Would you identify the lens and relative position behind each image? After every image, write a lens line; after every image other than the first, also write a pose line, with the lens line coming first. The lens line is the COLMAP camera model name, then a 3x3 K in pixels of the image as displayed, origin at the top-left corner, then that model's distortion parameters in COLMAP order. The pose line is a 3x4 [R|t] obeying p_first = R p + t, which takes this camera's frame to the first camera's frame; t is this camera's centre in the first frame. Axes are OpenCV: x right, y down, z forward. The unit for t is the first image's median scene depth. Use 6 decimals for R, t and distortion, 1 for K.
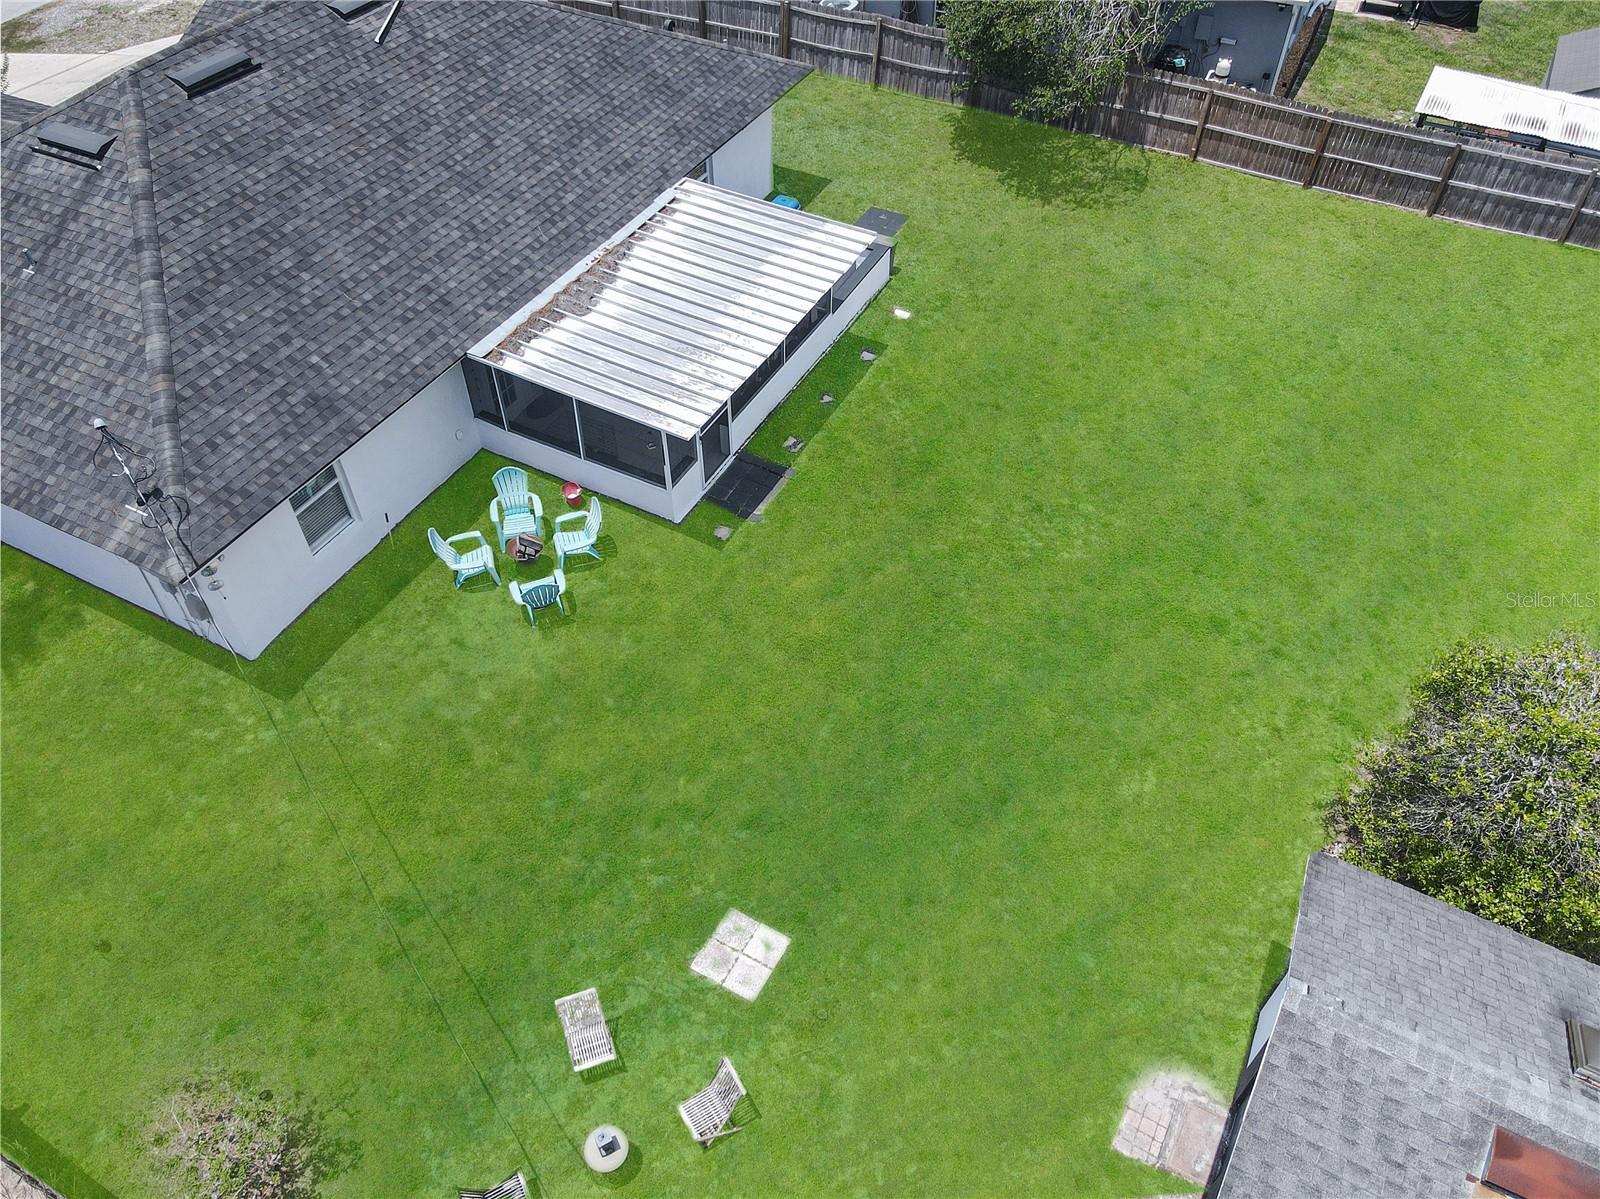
lens RADIAL K [[1146.8, 0, 800.0], [0, 1146.8, 599.5], [0, 0, 1]] dist [-0.004595, 0.005904]
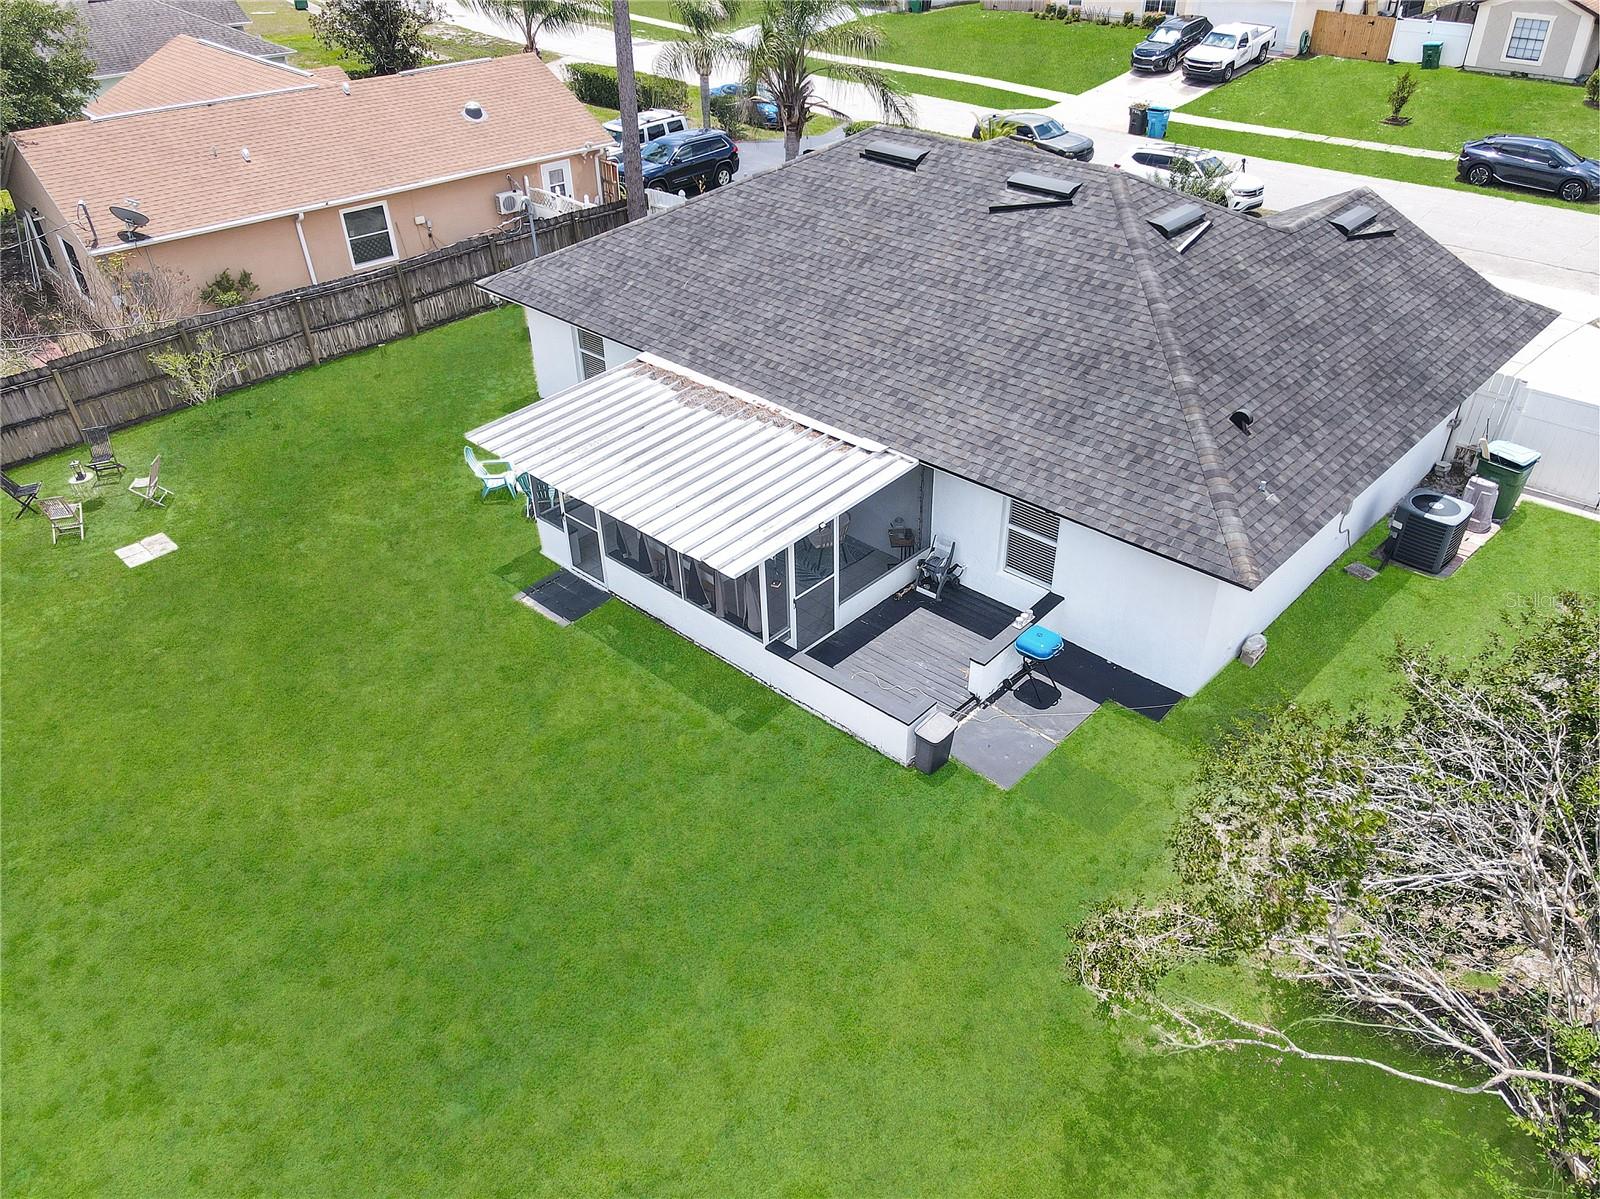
lens RADIAL K [[1146.8, 0, 800.0], [0, 1146.8, 599.5], [0, 0, 1]] dist [-0.004595, 0.005904]
pose [[-0.259158, 0.554592, -0.790737, 0.696263], [-0.700331, 0.455892, 0.549272, -0.796288], [0.665112, 0.696126, 0.270250, 0.882032]]
